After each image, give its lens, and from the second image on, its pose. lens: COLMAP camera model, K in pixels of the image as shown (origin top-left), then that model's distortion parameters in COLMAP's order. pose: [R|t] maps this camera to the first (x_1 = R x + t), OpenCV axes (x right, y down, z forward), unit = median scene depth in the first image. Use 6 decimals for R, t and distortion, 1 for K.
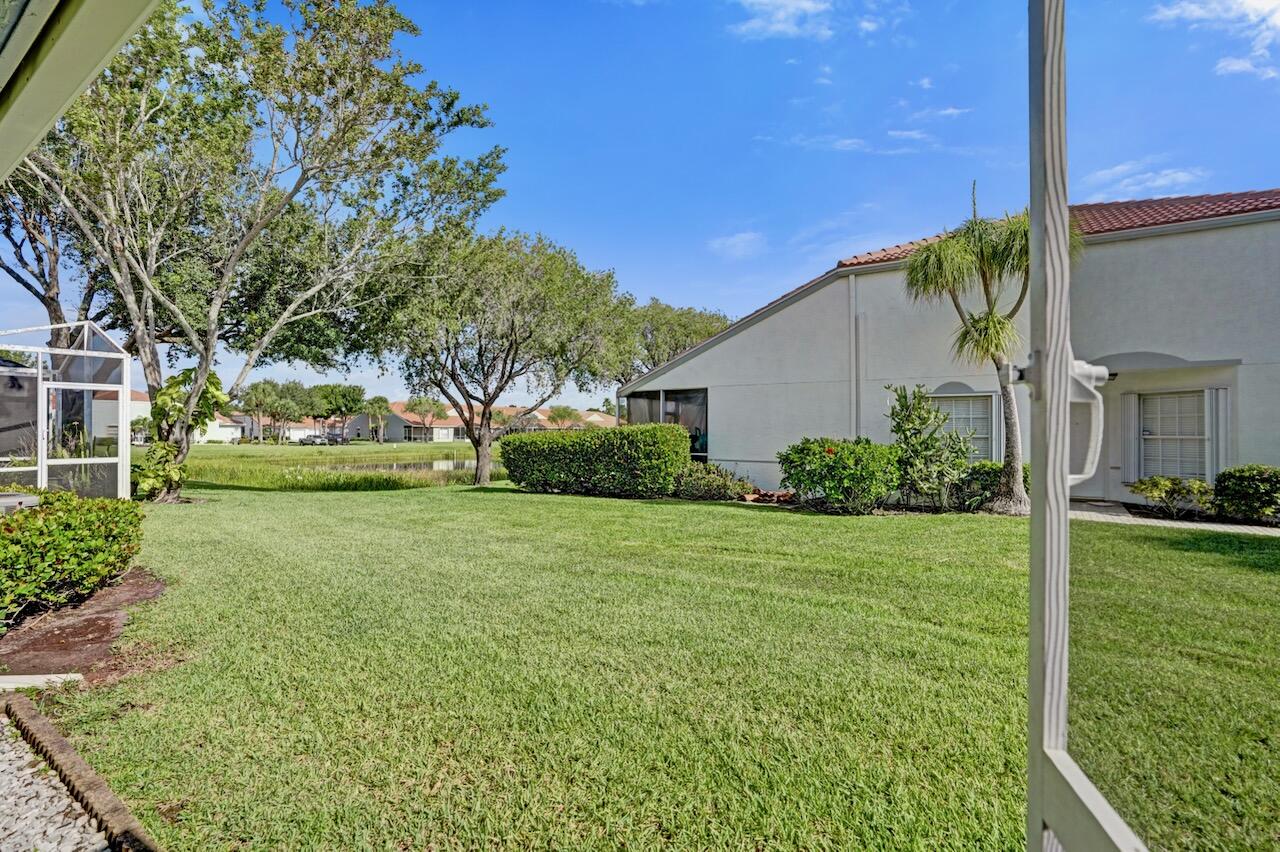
lens RADIAL K [[601.8, 0, 624.8], [0, 601.8, 427.9], [0, 0, 1]] dist [-0.042679, 0.008905]
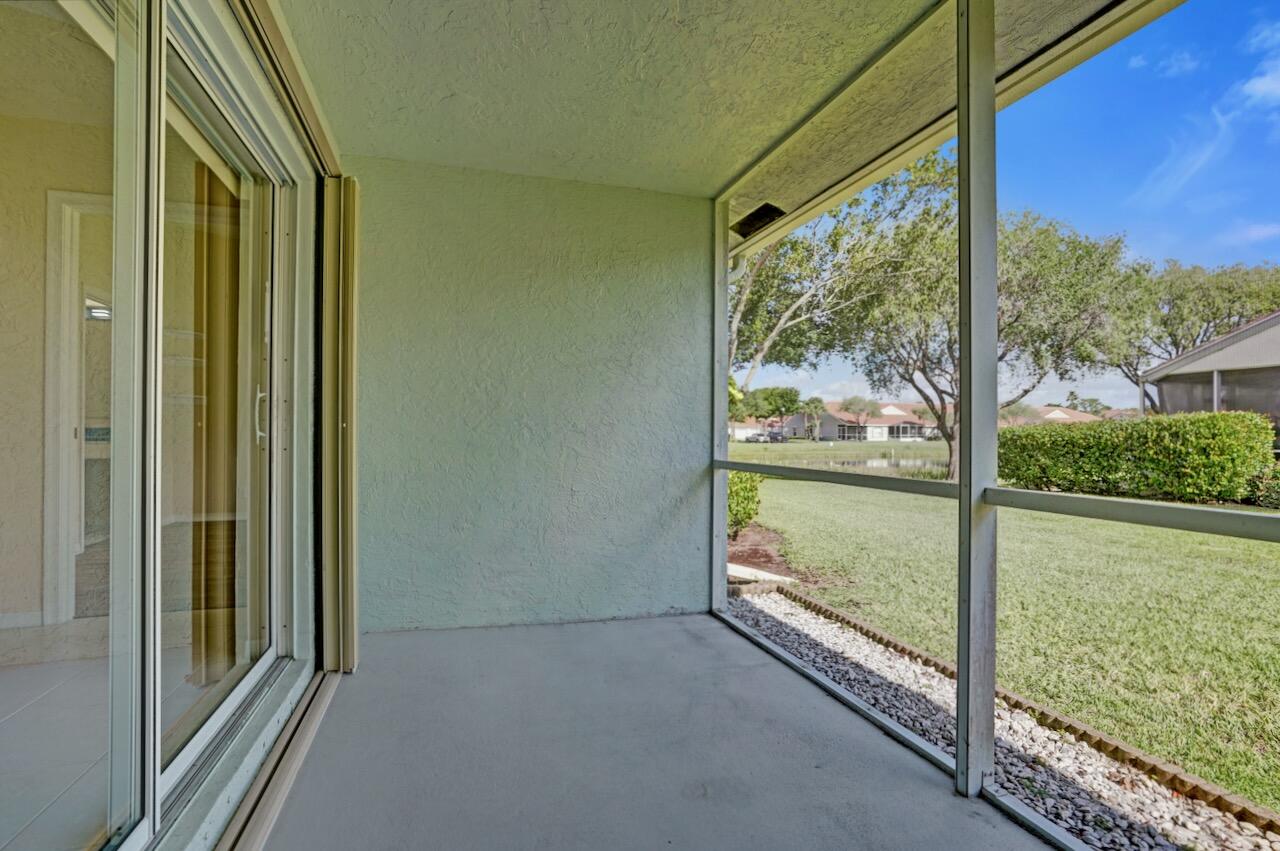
lens RADIAL K [[601.8, 0, 645.9], [0, 601.8, 425.1], [0, 0, 1]] dist [-0.042679, 0.008905]
pose [[0.793811, -0.003720, -0.608153, -0.041929], [0.001176, 0.999989, -0.004582, 0.007488], [0.608163, 0.002922, 0.793807, -0.044042]]
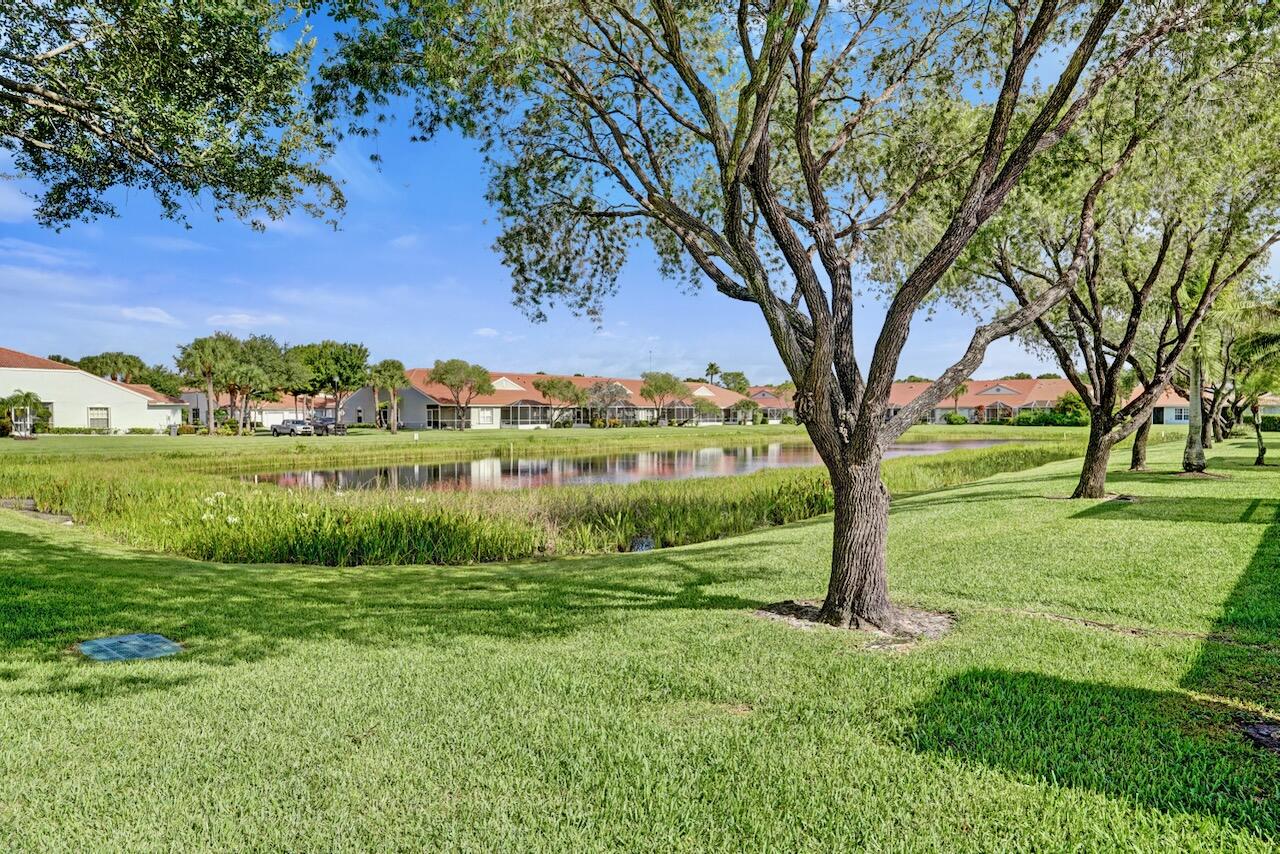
lens RADIAL K [[858.1, 0, 632.2], [0, 858.1, 418.3], [0, 0, 1]] dist [-0.011349, -0.000499]
pose [[0.993881, -0.004469, -0.110369, -0.227483], [0.005814, 0.999913, 0.011867, 0.006113], [0.110306, -0.012436, 0.993820, 0.496628]]
